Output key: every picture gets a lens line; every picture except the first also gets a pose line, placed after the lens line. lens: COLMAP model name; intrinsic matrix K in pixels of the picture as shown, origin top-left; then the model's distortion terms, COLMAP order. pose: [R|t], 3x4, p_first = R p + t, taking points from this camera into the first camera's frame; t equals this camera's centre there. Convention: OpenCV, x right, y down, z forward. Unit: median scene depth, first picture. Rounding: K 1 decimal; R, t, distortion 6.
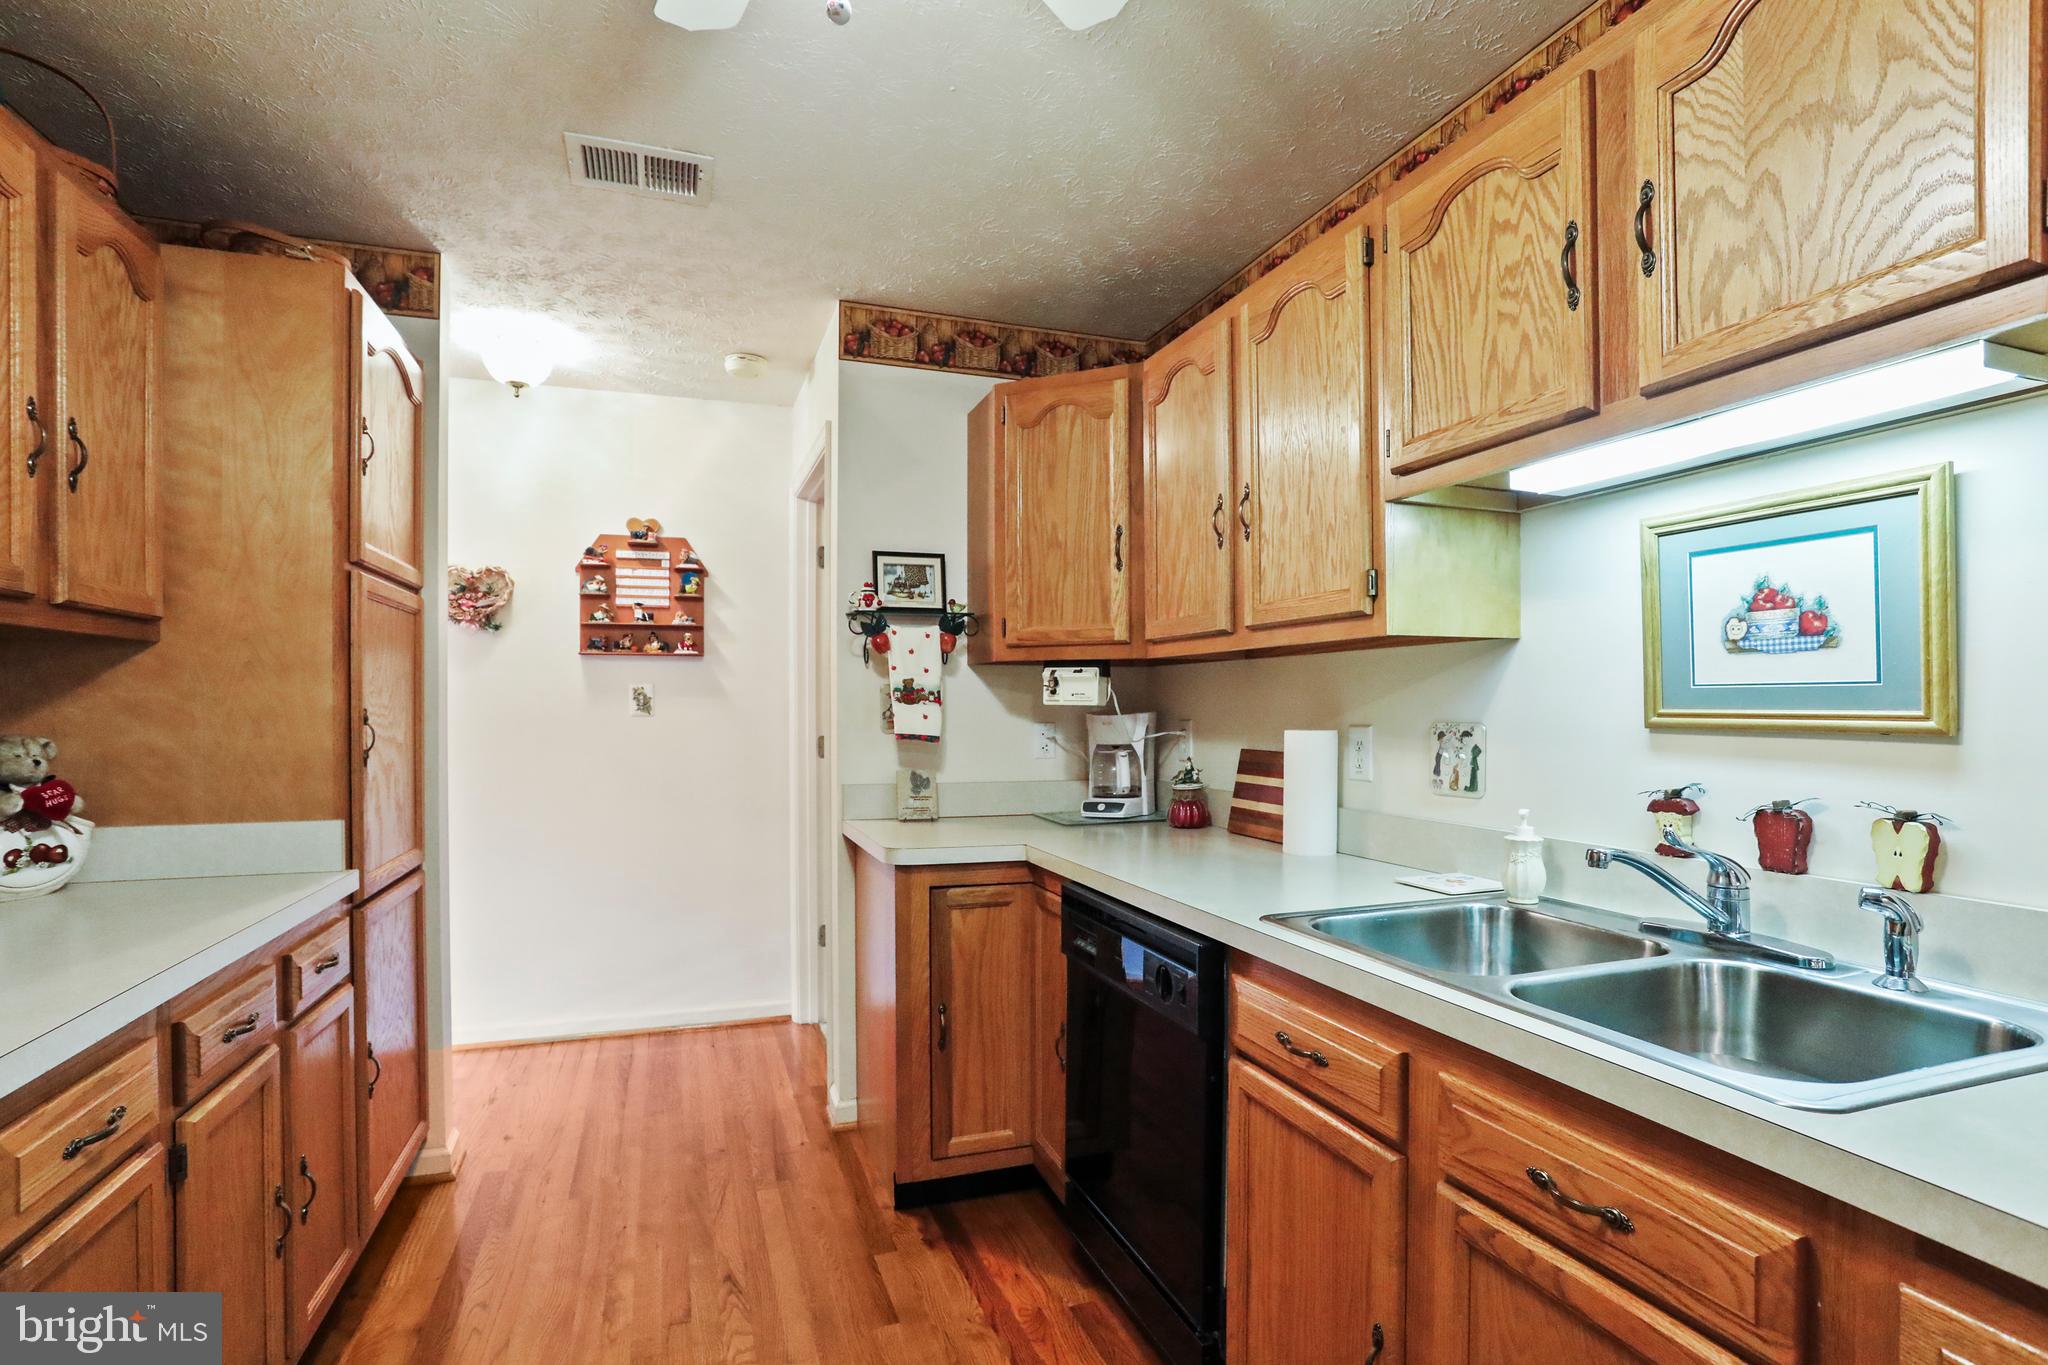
lens RADIAL K [[997.3, 0, 1007.7], [0, 997.3, 708.5], [0, 0, 1]] dist [-0.059158, 0.030368]
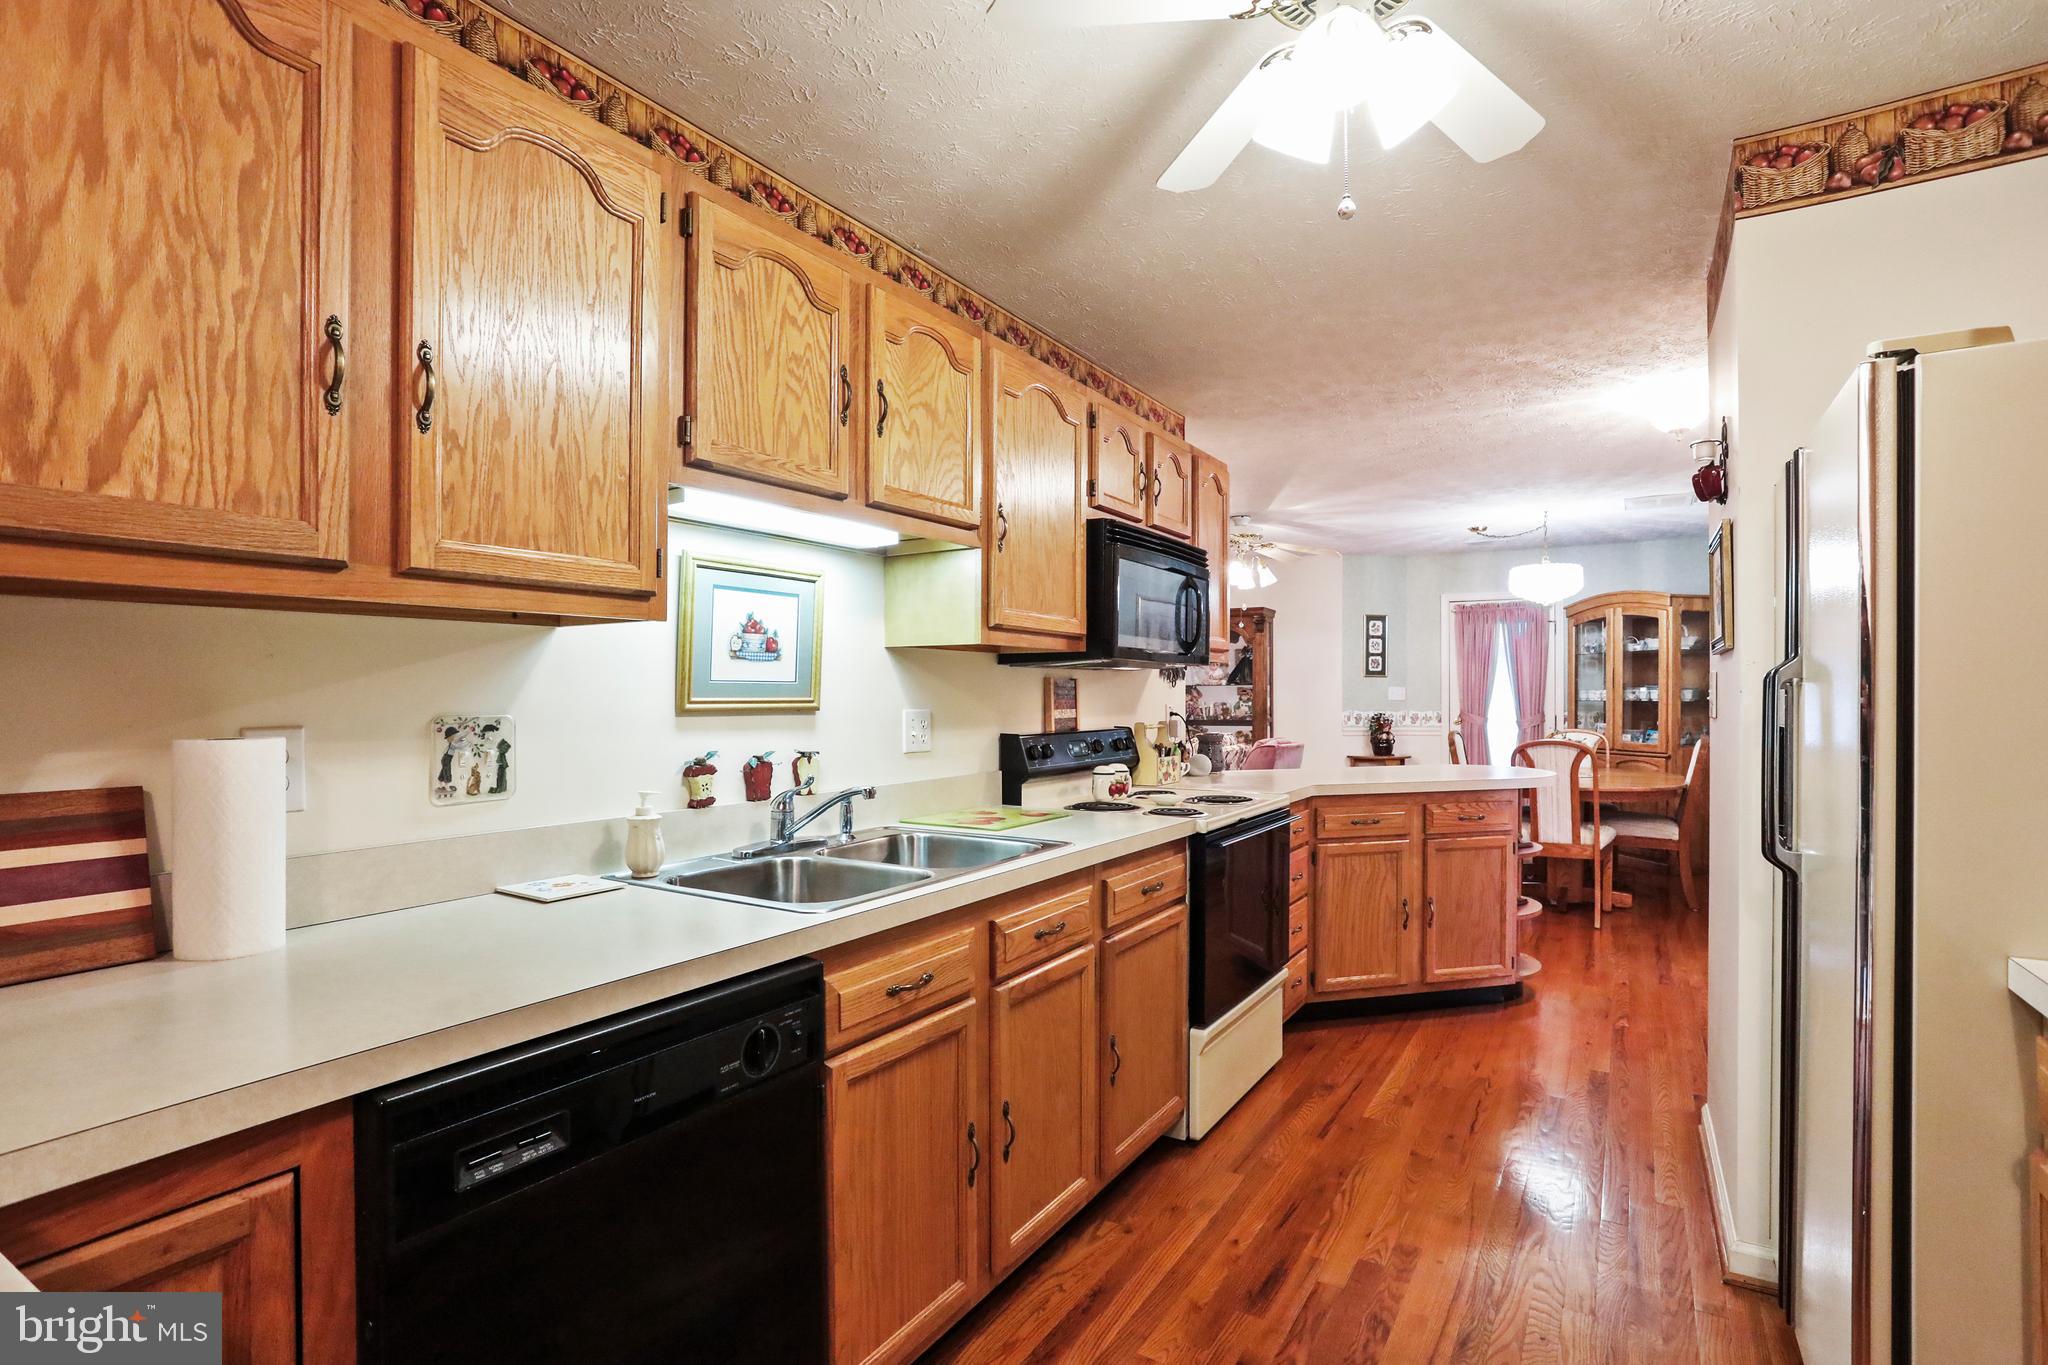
lens RADIAL K [[997.3, 0, 1023.4], [0, 997.3, 698.7], [0, 0, 1]] dist [-0.059158, 0.030368]
pose [[-0.632200, -0.000109, 0.774805, -0.407820], [0.006269, 0.999967, 0.005255, -0.001666], [-0.774780, 0.008180, -0.632178, 0.945592]]
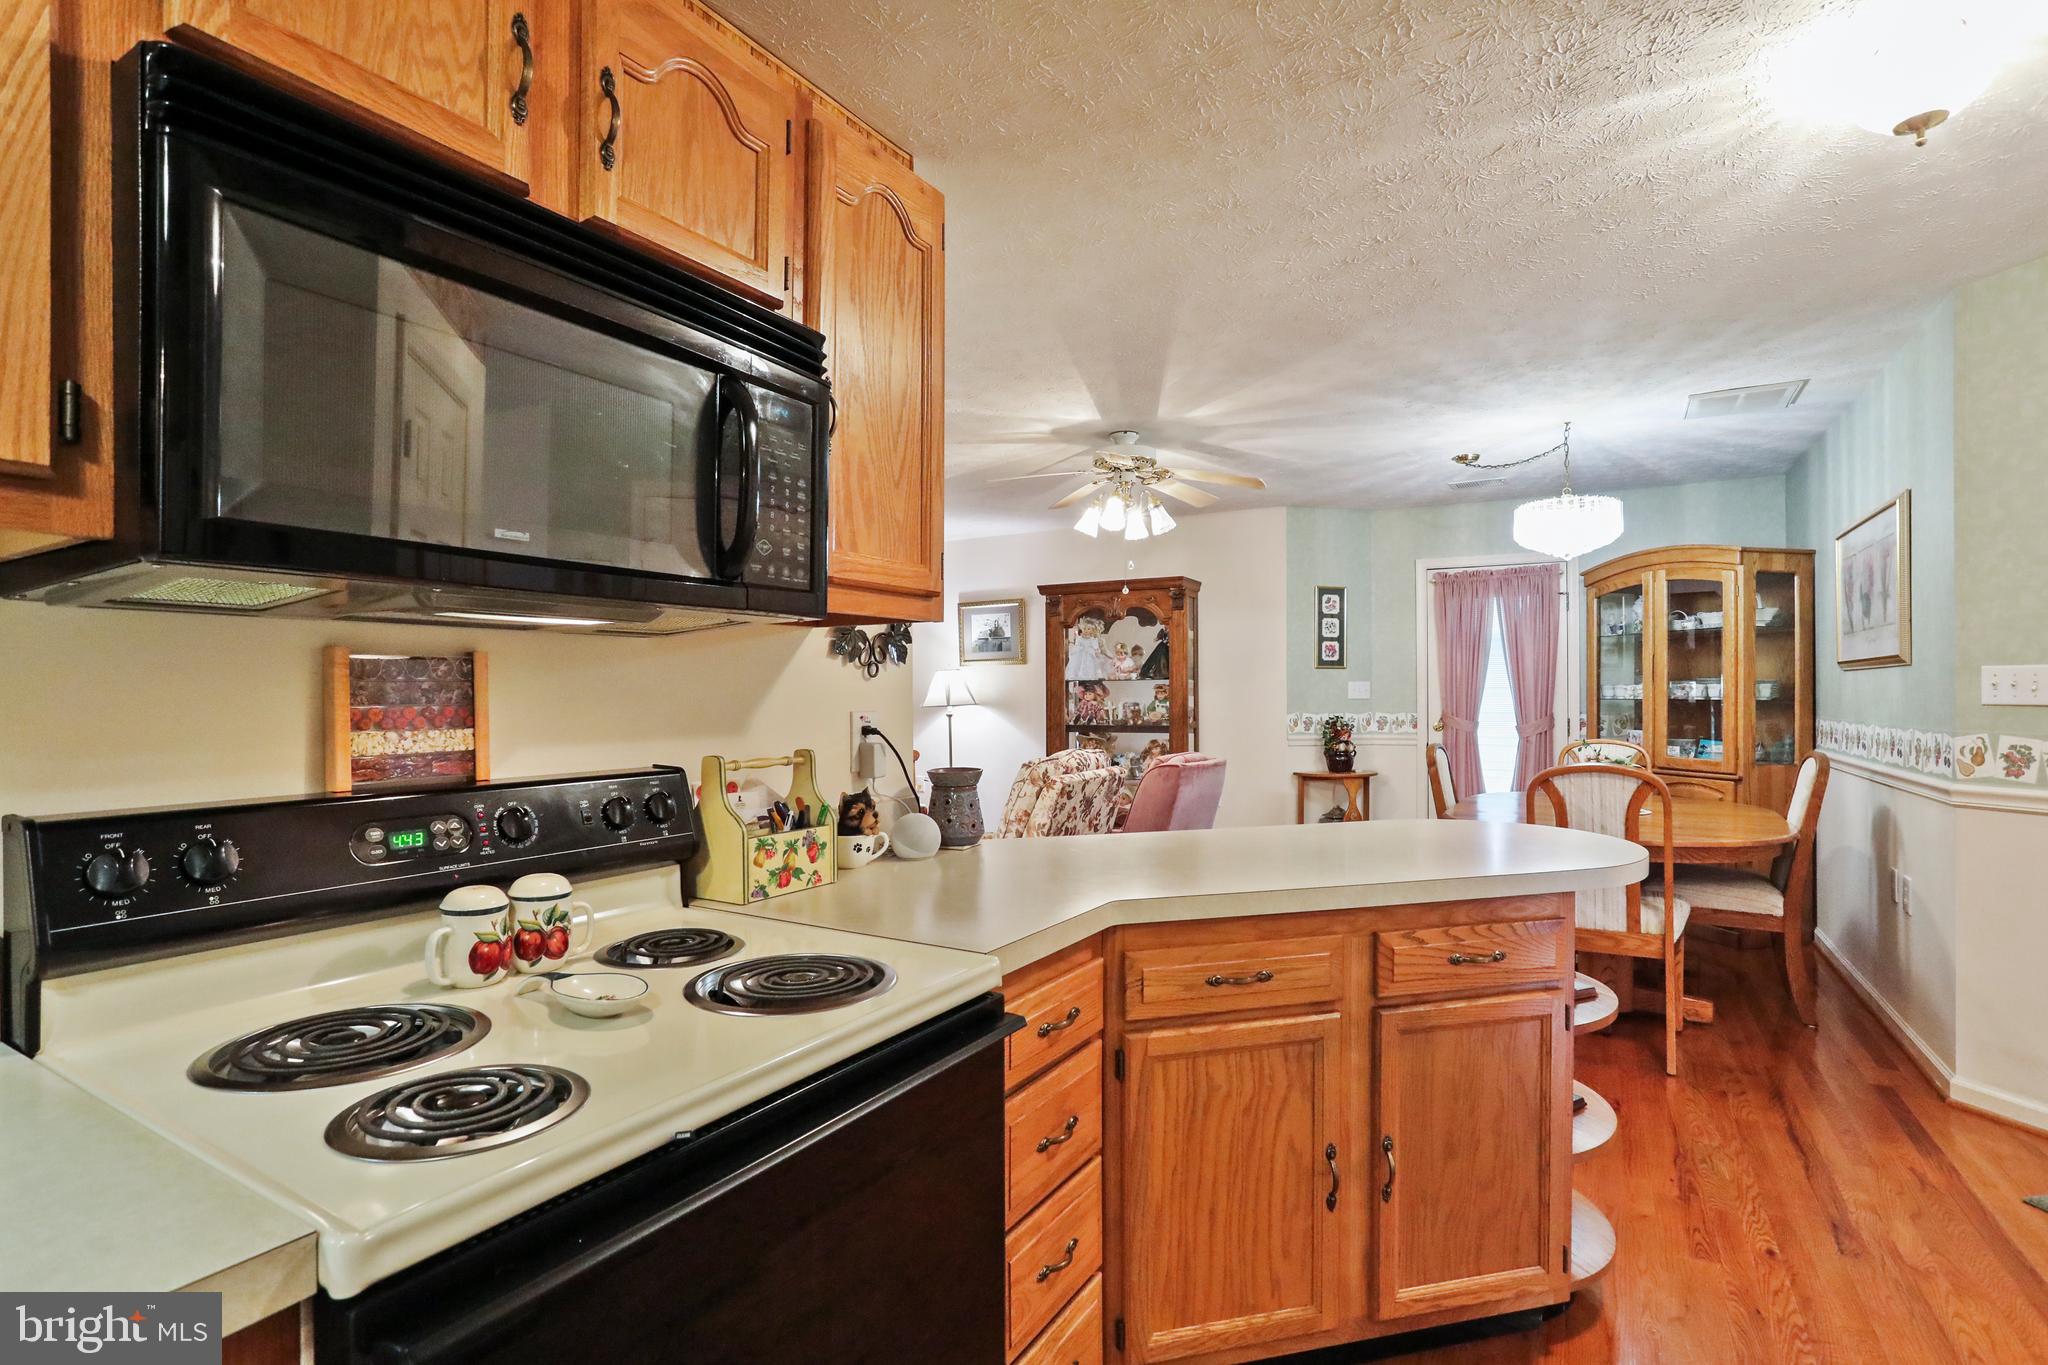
lens RADIAL K [[997.3, 0, 1019.9], [0, 997.3, 690.7], [0, 0, 1]] dist [-0.059158, 0.030368]
pose [[-0.644999, 0.005793, 0.764161, 0.023619], [0.008144, 0.999967, -0.000706, 0.002641], [-0.764140, 0.005768, -0.645025, 0.118642]]
